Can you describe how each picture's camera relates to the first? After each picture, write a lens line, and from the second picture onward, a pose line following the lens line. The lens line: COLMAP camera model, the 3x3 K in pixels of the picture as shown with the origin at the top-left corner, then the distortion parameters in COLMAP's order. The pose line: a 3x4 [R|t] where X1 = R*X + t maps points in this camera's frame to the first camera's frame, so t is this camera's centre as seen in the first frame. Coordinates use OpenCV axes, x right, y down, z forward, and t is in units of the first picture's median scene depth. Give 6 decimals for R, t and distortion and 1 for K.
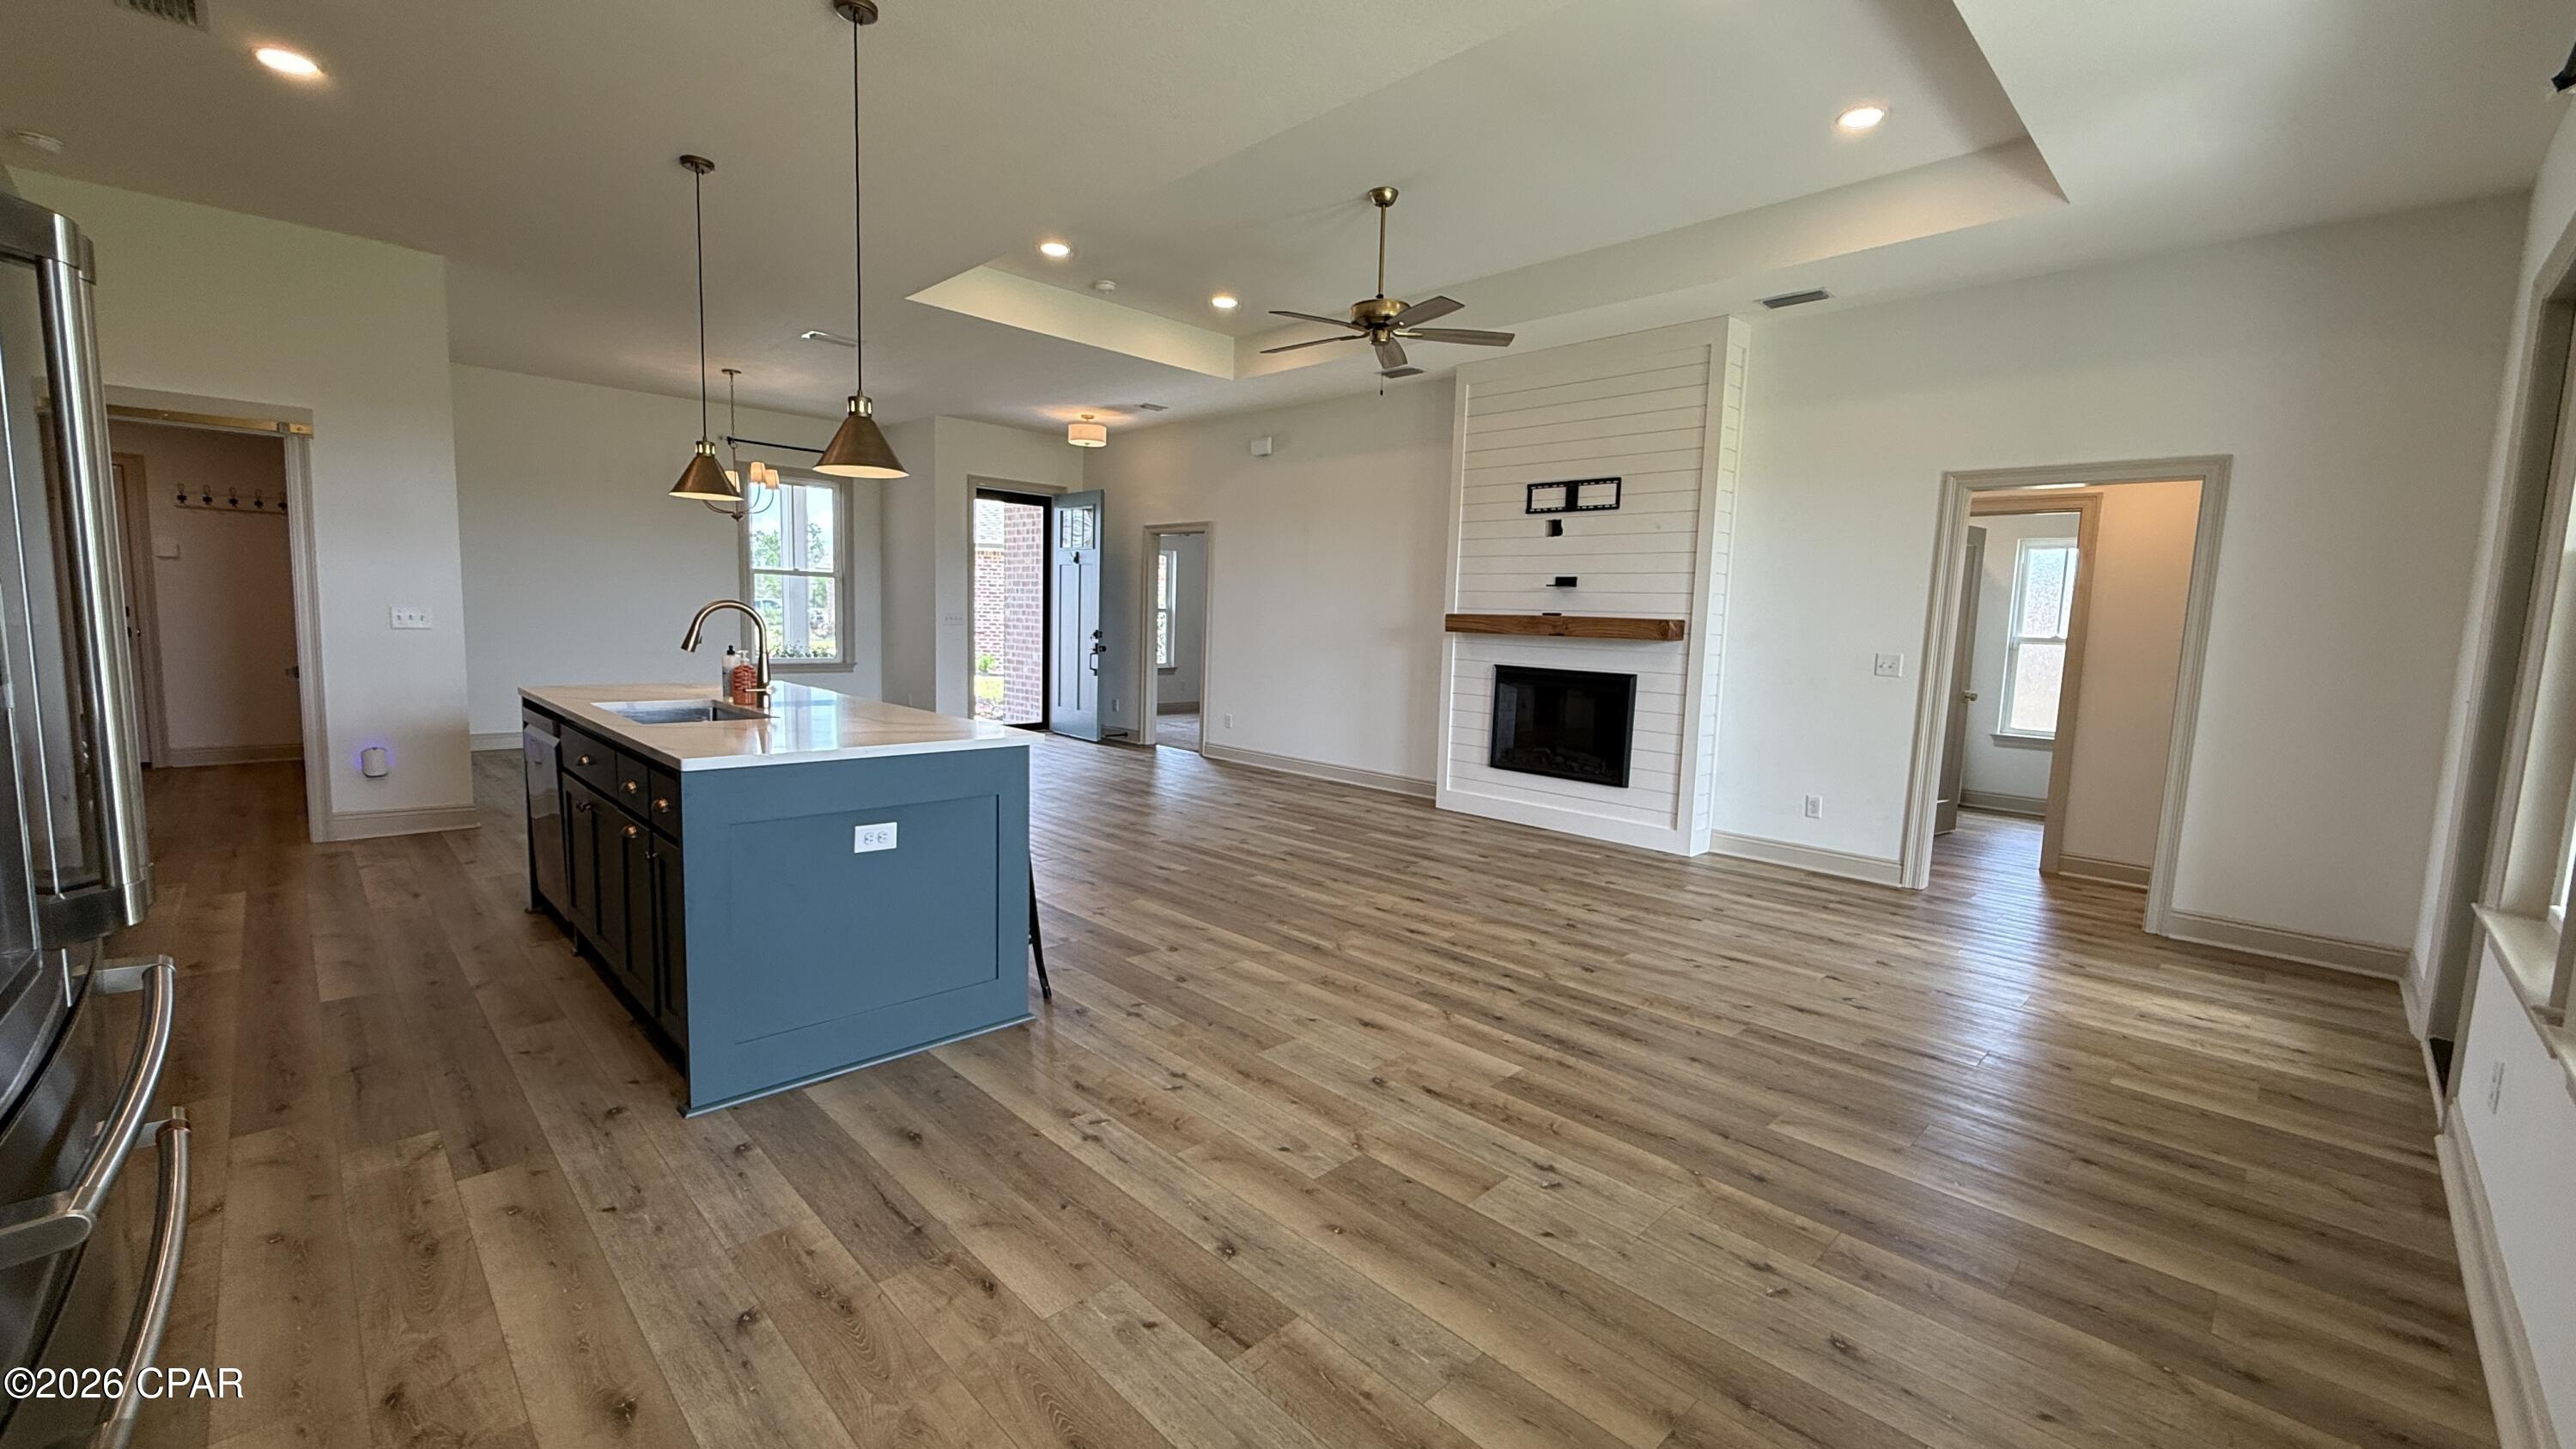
lens RADIAL K [[1025.7, 0, 1283.1], [0, 1025.7, 727.2], [0, 0, 1]] dist [0.000298, -0.000102]
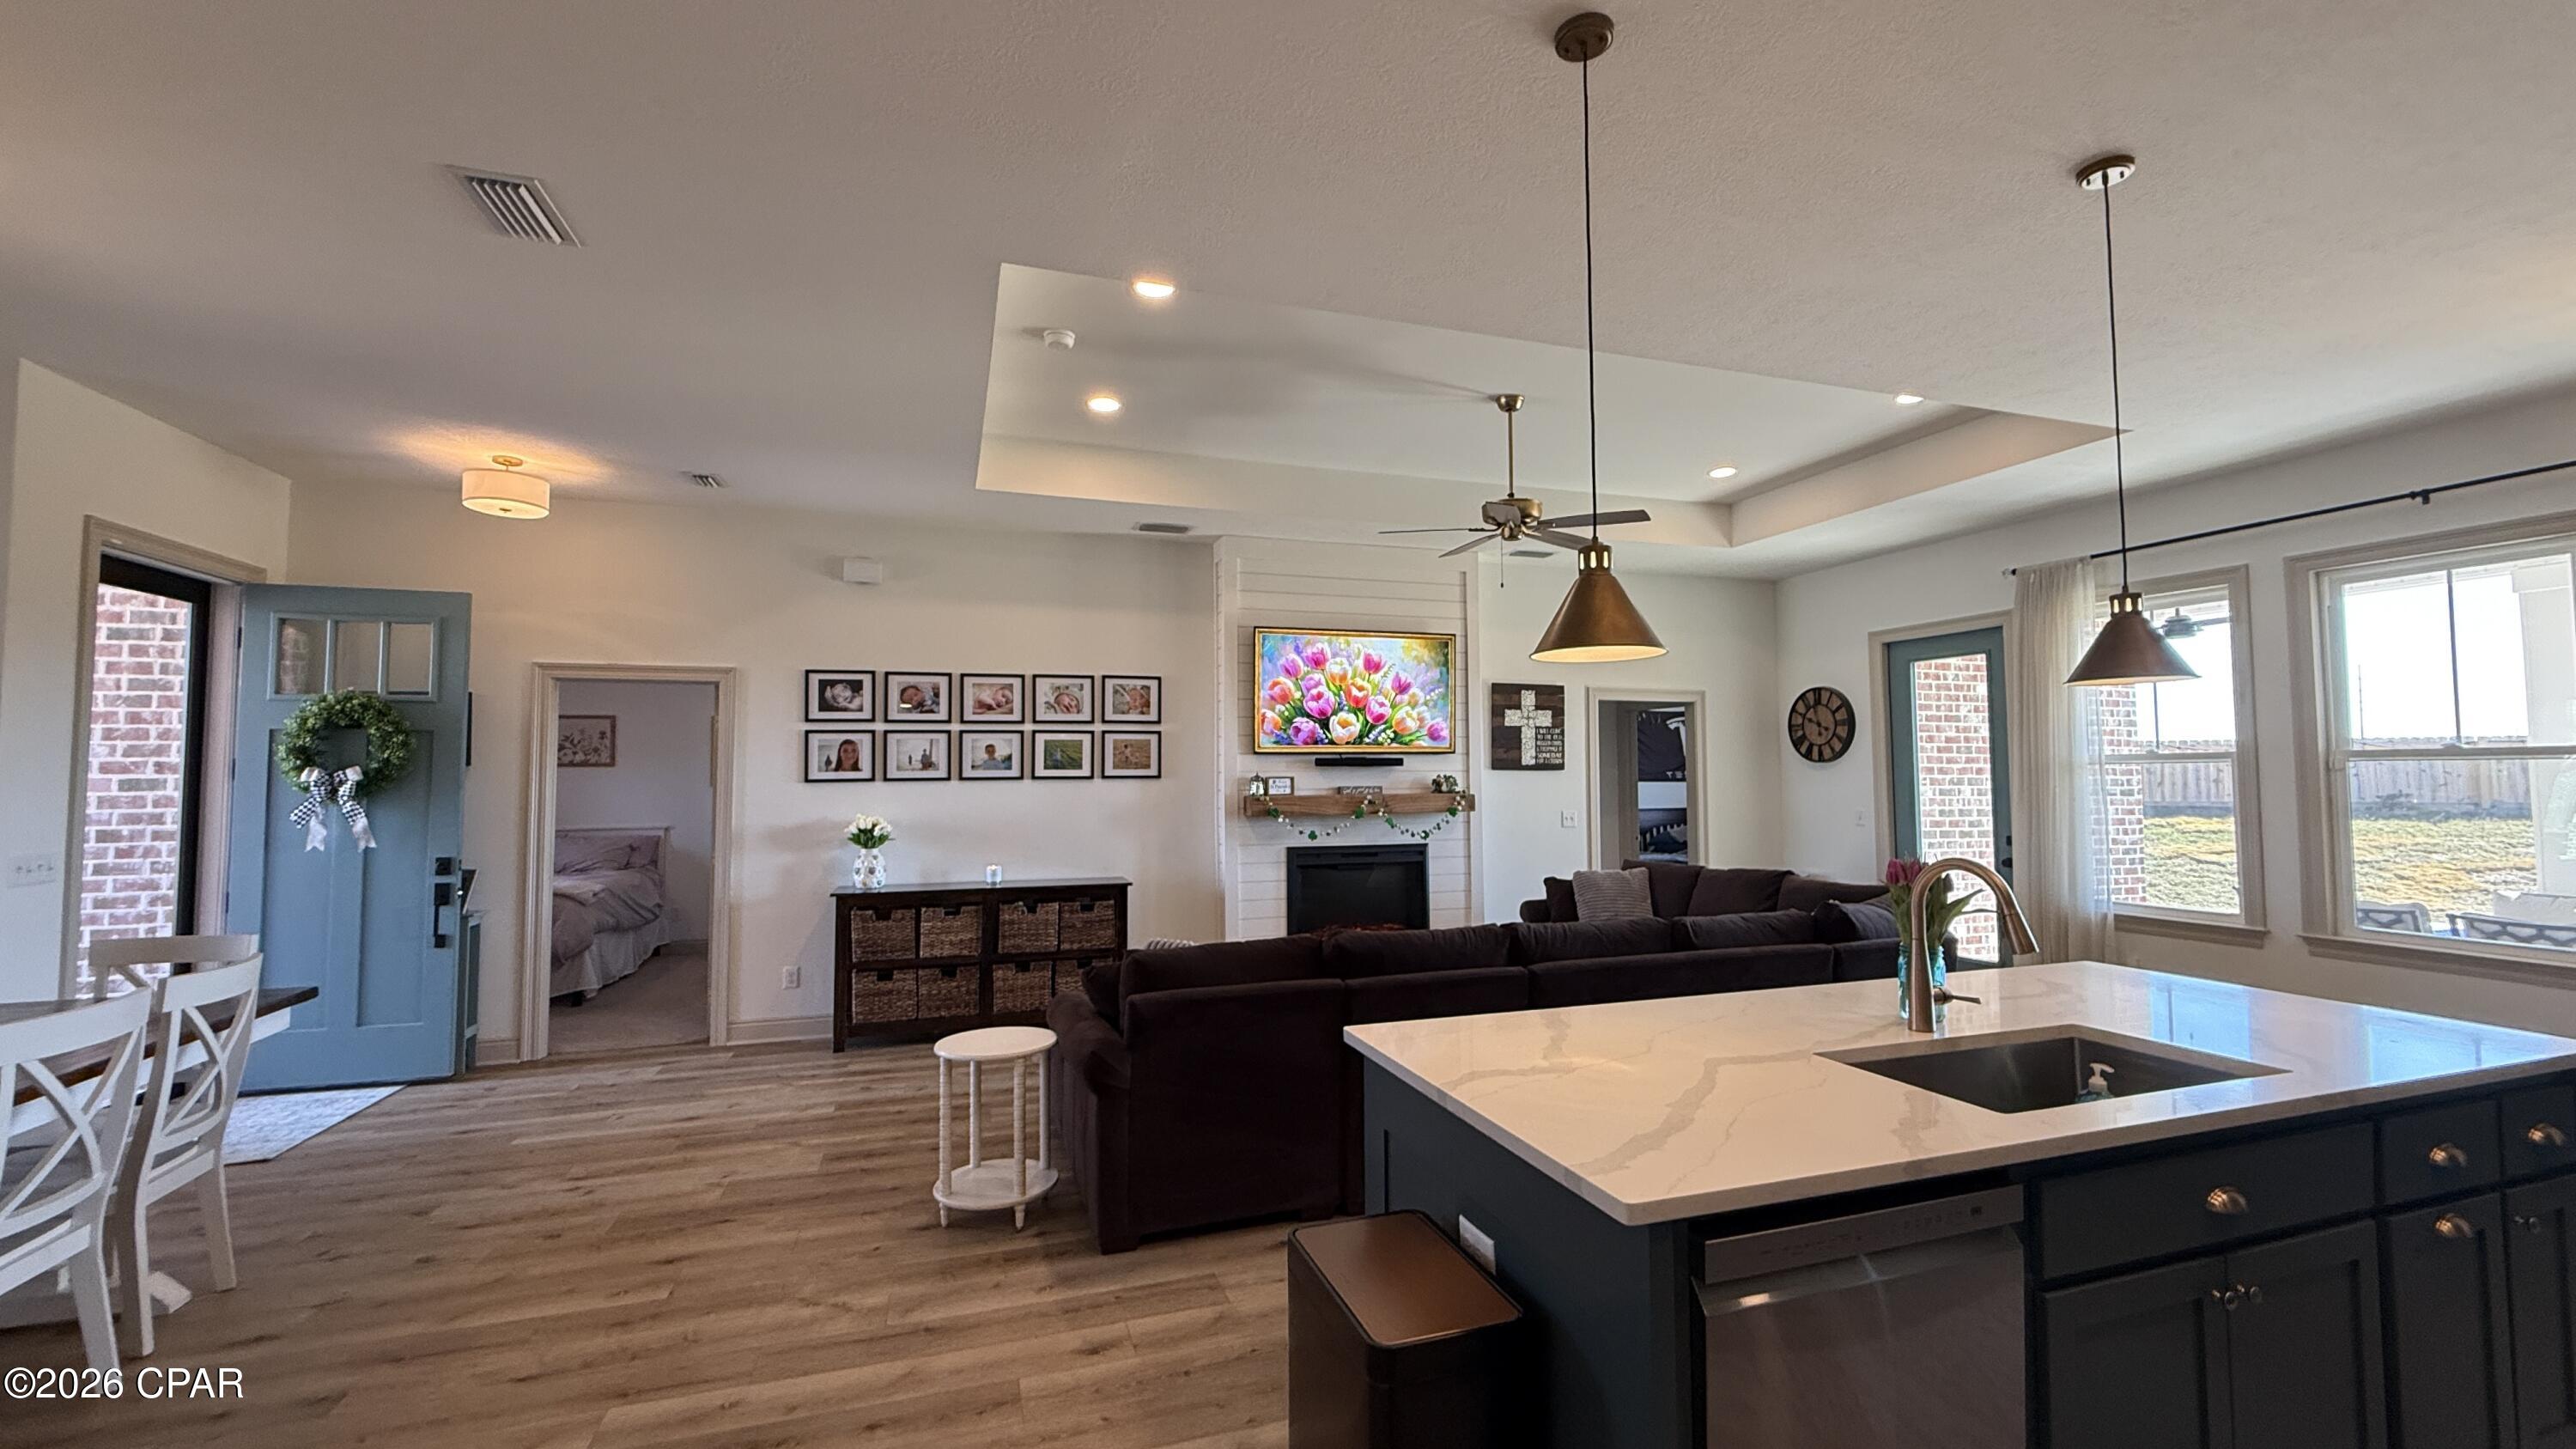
lens RADIAL K [[1025.7, 0, 1283.1], [0, 1025.7, 727.2], [0, 0, 1]] dist [0.000298, -0.000102]
pose [[0.441997, 0.009475, 0.896967, -0.657175], [0.119391, 0.990426, -0.069294, -0.104489], [-0.889036, 0.137718, 0.436634, 0.559543]]
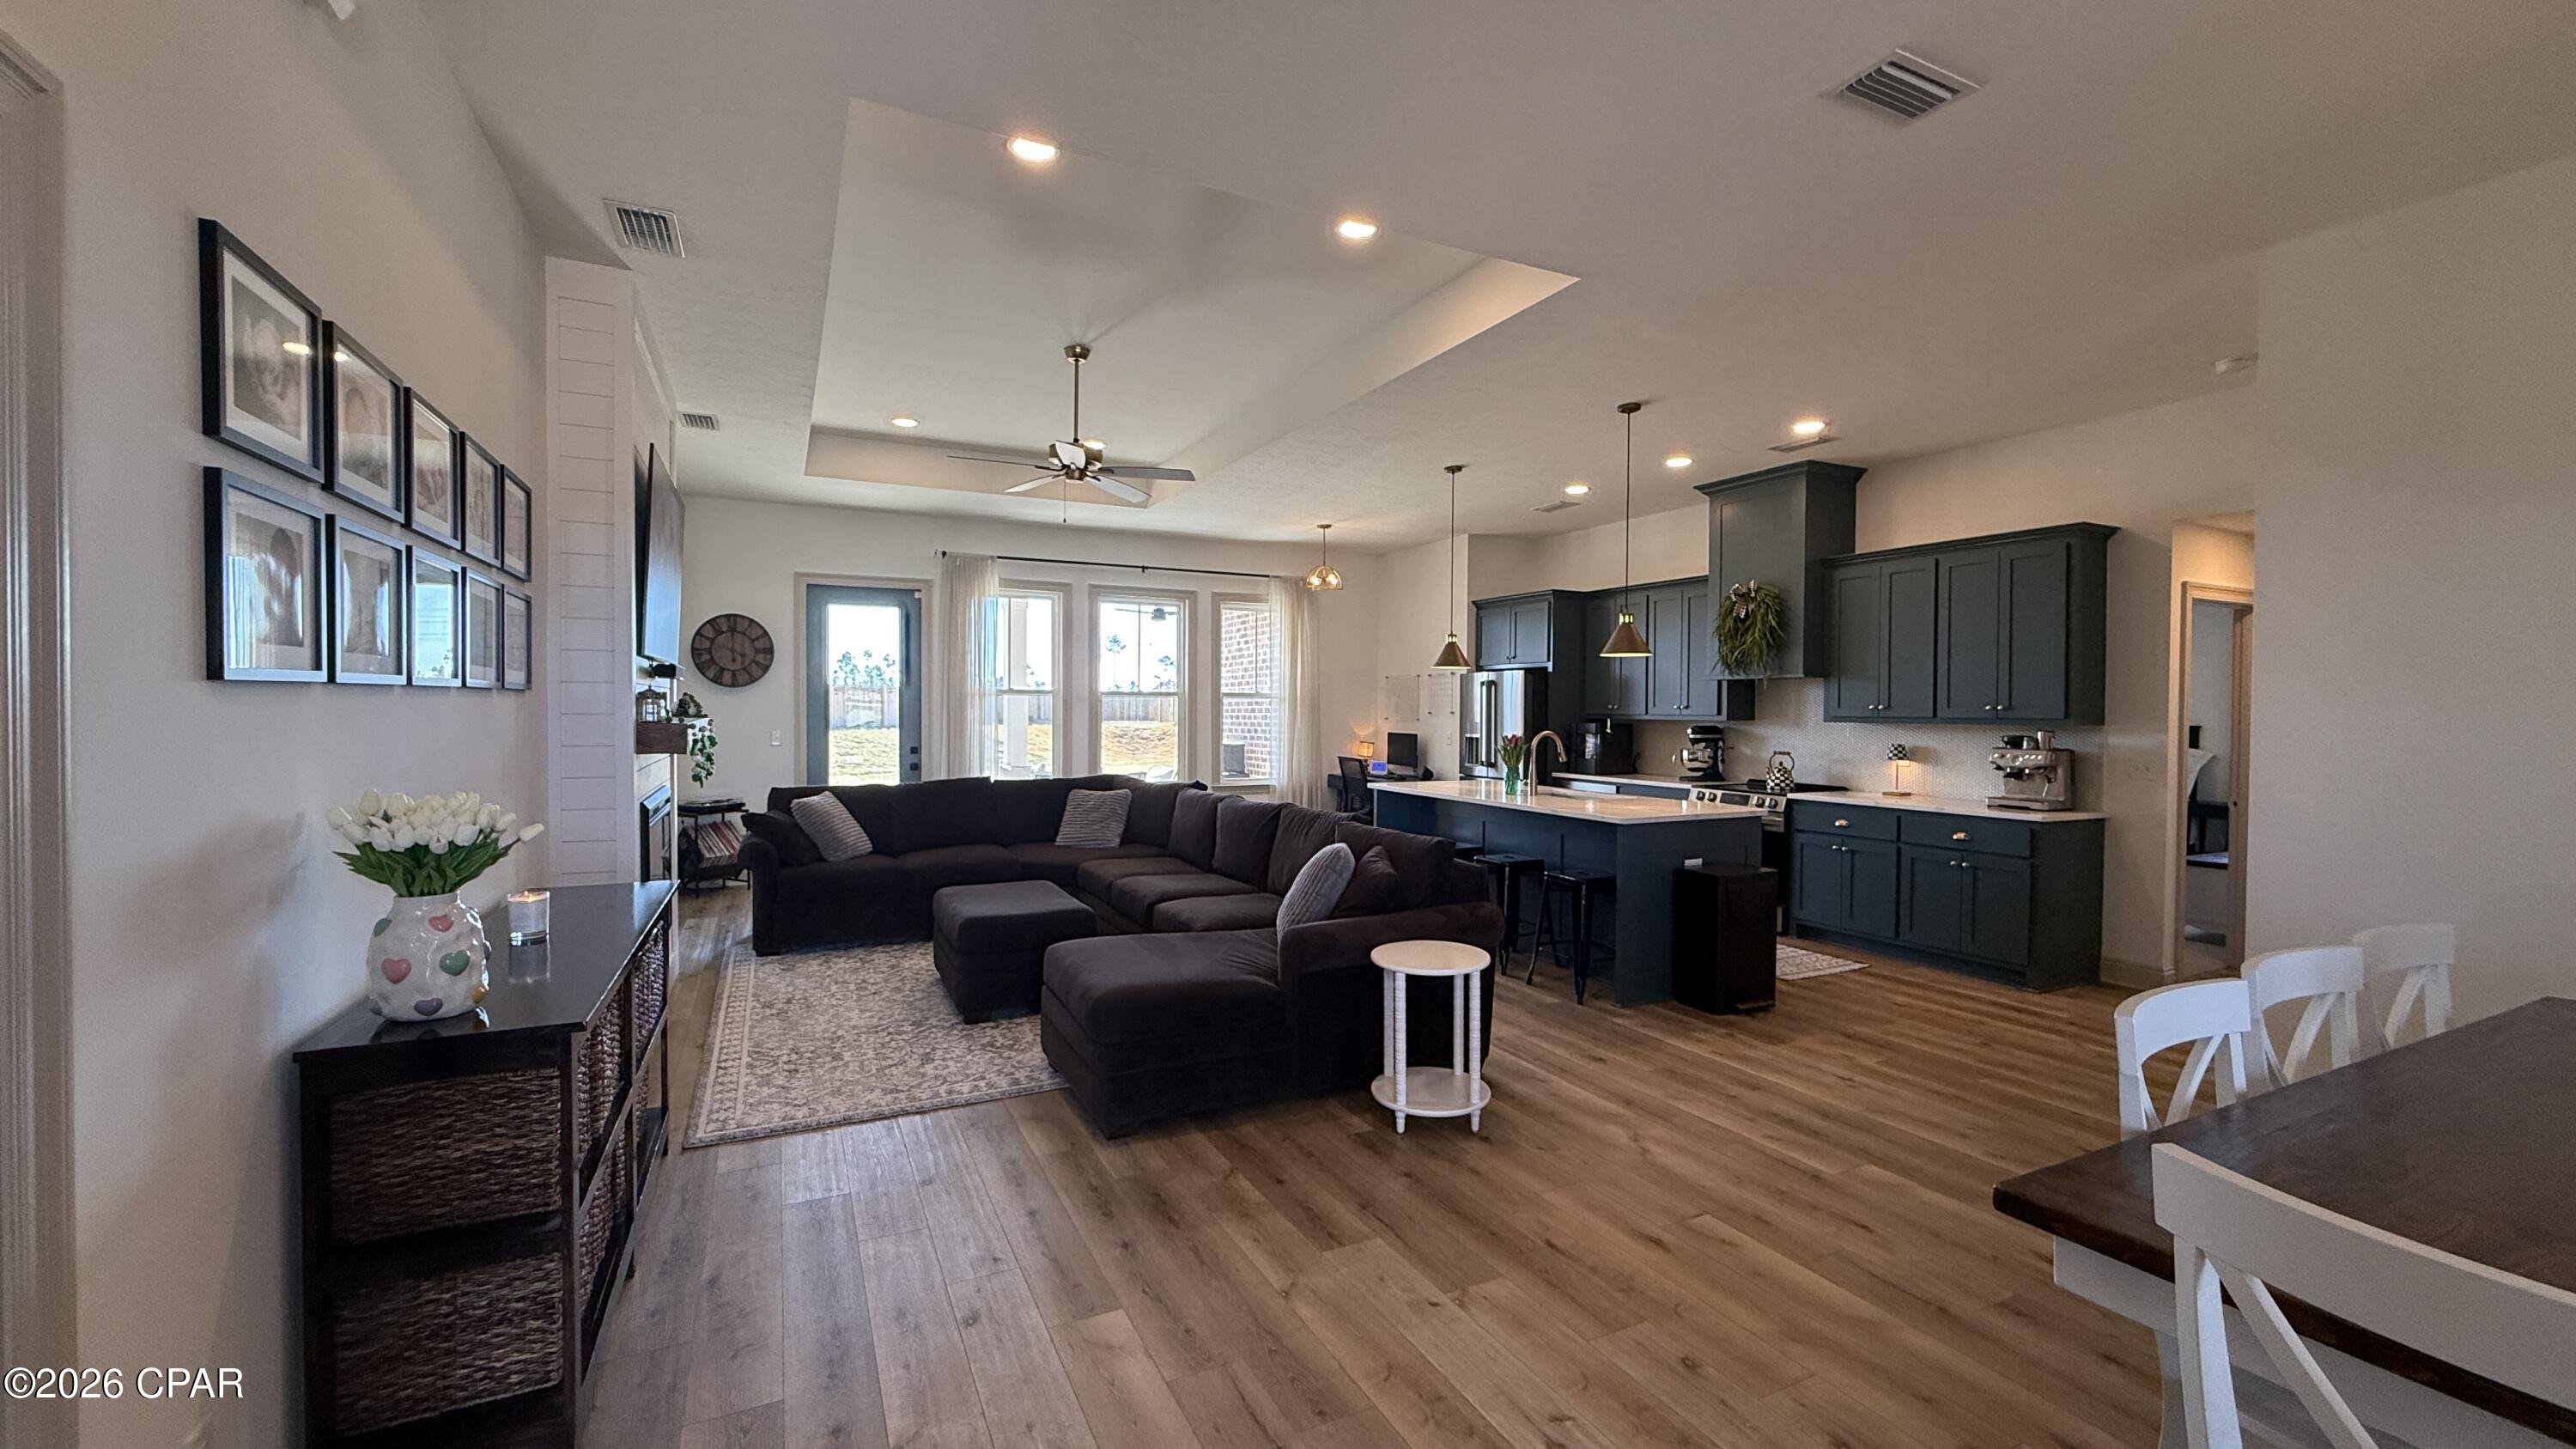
lens RADIAL K [[1025.7, 0, 1283.1], [0, 1025.7, 727.2], [0, 0, 1]] dist [0.000298, -0.000102]
pose [[-0.950164, -0.043299, 0.308728, -0.341187], [-0.001549, 0.990951, 0.134215, -0.185630], [-0.311745, 0.127048, -0.941633, 1.434753]]
